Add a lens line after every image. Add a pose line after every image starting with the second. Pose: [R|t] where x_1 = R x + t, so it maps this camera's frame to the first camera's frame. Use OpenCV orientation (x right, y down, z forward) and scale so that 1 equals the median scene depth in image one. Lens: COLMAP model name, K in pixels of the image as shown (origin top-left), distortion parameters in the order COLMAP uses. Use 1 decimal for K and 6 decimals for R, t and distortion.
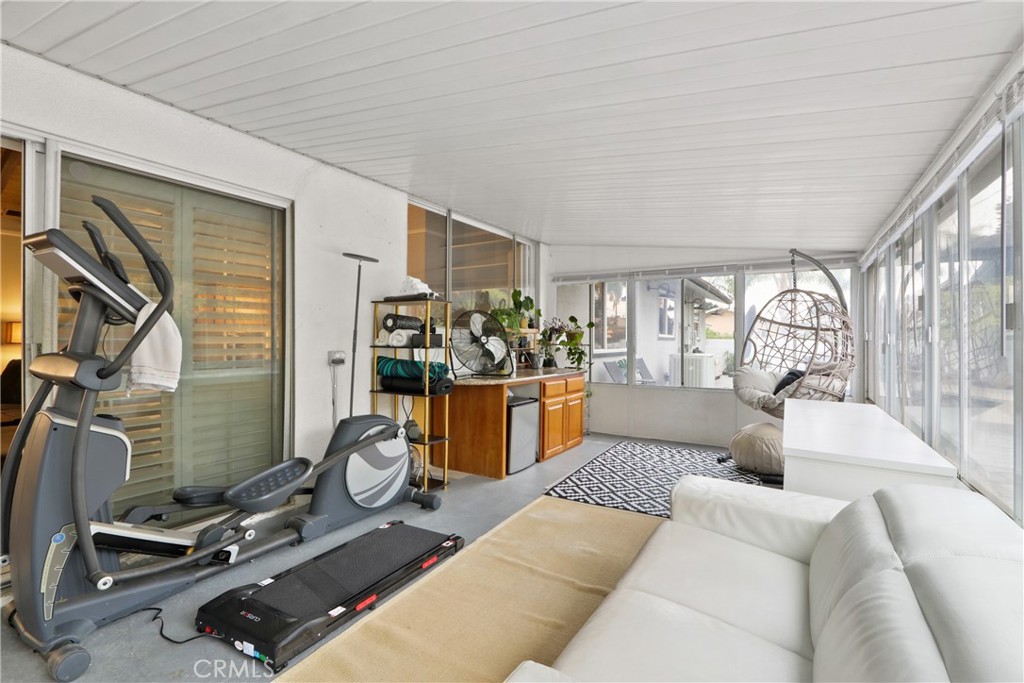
lens RADIAL K [[486.8, 0, 510.1], [0, 486.8, 339.8], [0, 0, 1]] dist [-0.012639, 0.001007]
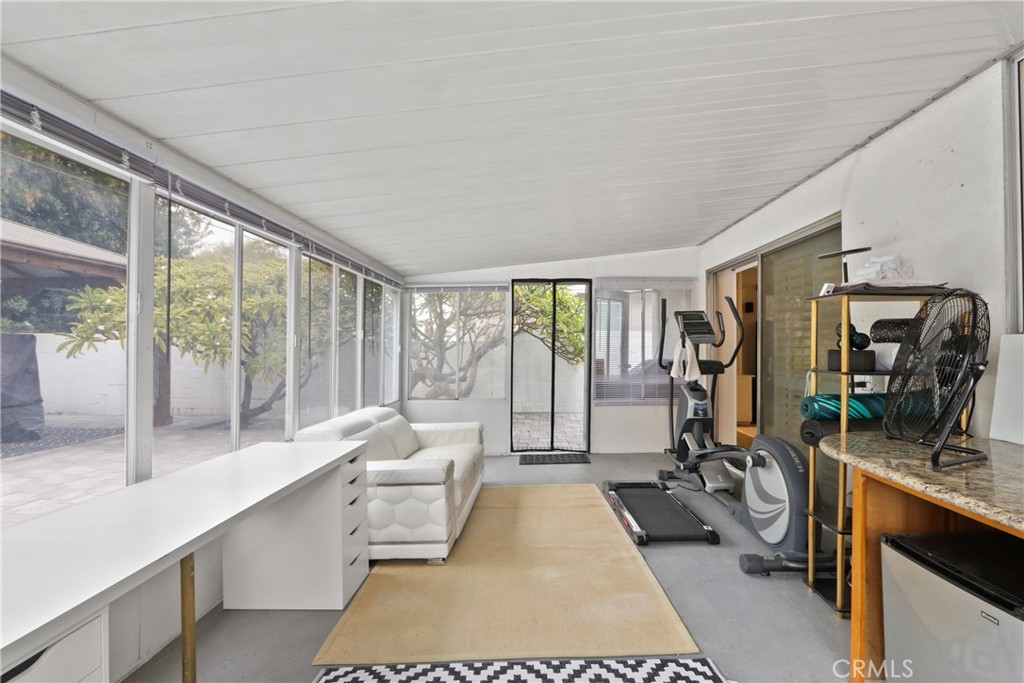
lens RADIAL K [[486.8, 0, 512.8], [0, 486.8, 344.7], [0, 0, 1]] dist [-0.012639, 0.001007]
pose [[-0.880835, -0.003455, -0.473411, 0.533173], [-0.000320, 0.999977, -0.006703, -0.020373], [0.473423, -0.005752, -0.880816, 1.443568]]
